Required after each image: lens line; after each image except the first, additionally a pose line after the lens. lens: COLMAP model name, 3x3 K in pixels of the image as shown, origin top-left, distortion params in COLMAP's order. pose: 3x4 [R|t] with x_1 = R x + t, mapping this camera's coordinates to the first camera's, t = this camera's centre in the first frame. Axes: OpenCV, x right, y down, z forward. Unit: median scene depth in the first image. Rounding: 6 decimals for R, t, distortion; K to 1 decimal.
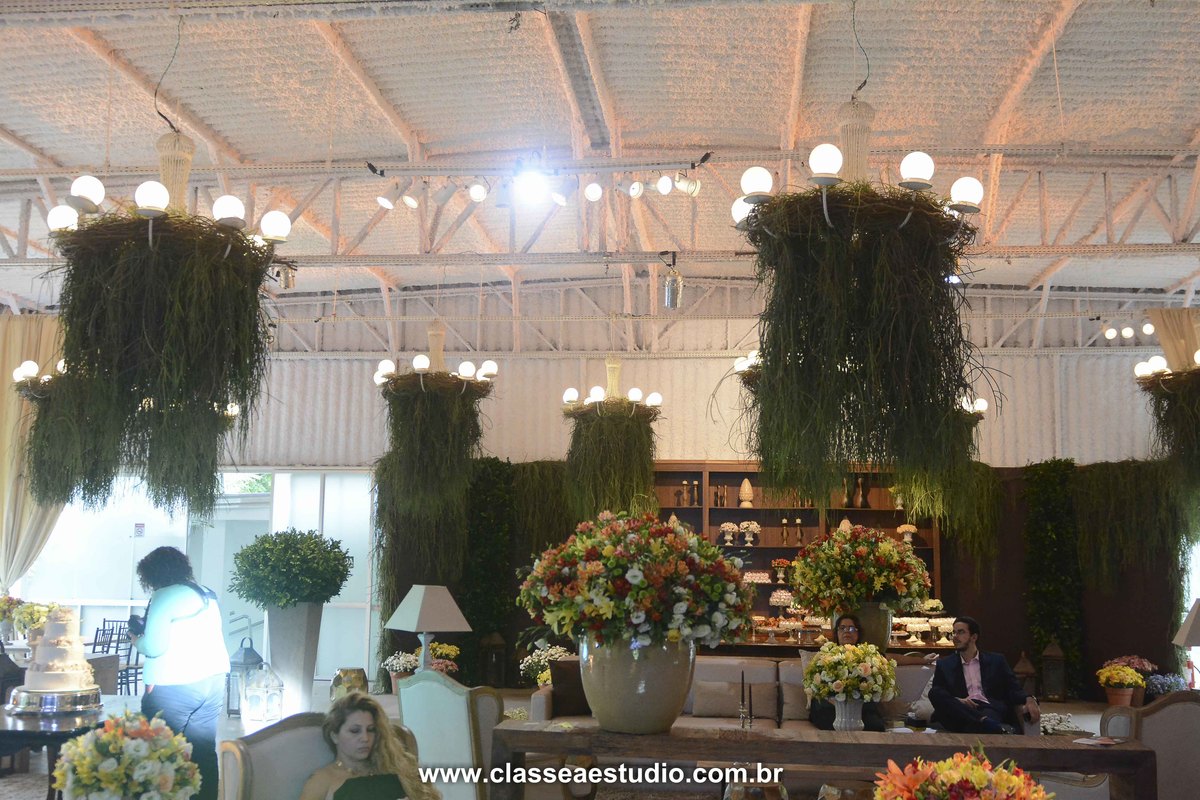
lens RADIAL K [[1247.4, 0, 605.9], [0, 1247.4, 396.0], [0, 0, 1]] dist [-0.007654, -0.008479]
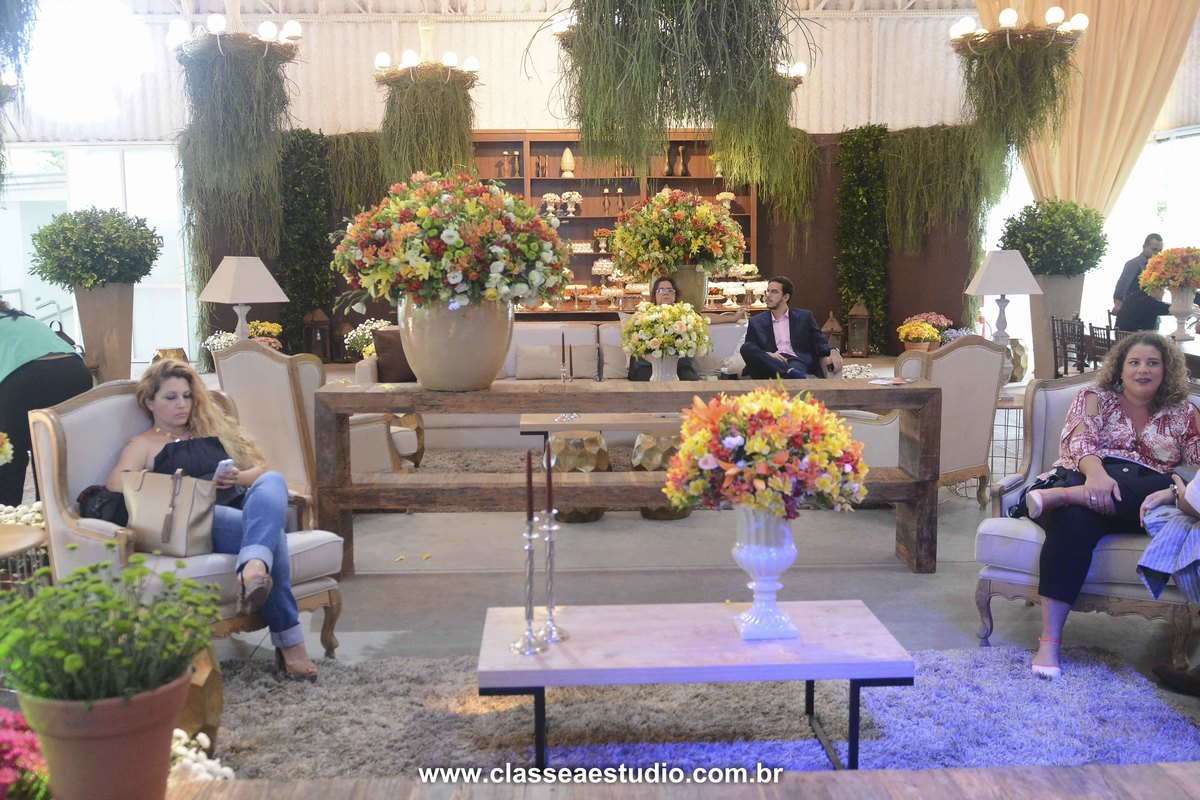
lens RADIAL K [[1247.4, 0, 605.9], [0, 1247.4, 396.0], [0, 0, 1]] dist [-0.007654, -0.008479]
pose [[0.990172, -0.039298, 0.134220, 0.004109], [0.003851, 0.967009, 0.254714, 0.008291], [-0.139801, -0.251694, 0.957656, 0.001301]]
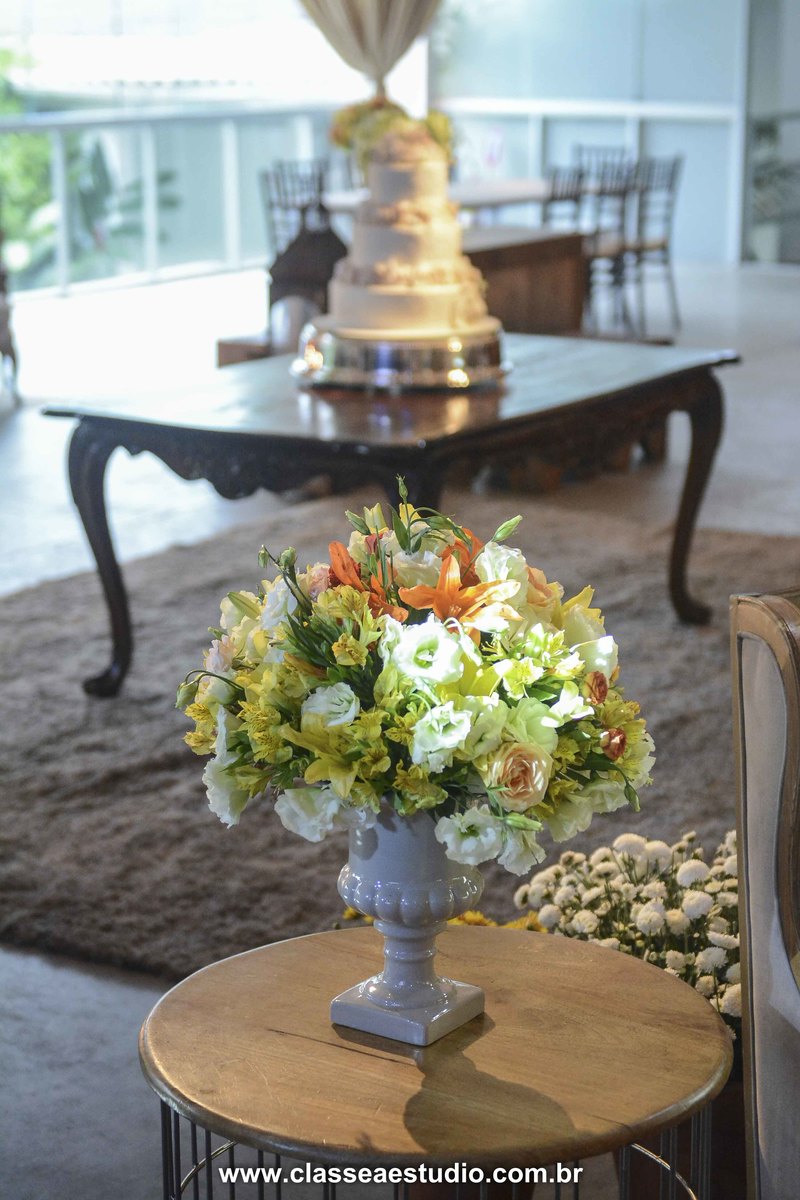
lens RADIAL K [[2509.8, 0, 400.0], [0, 2509.8, 600.0], [0, 0, 1]] dist [-0.733808, -0.012390]
pose [[0.883532, 0.100411, -0.457481, -0.055102], [0.071793, 0.936173, 0.344132, 0.033583], [0.462836, -0.336895, 0.819930, 0.243679]]
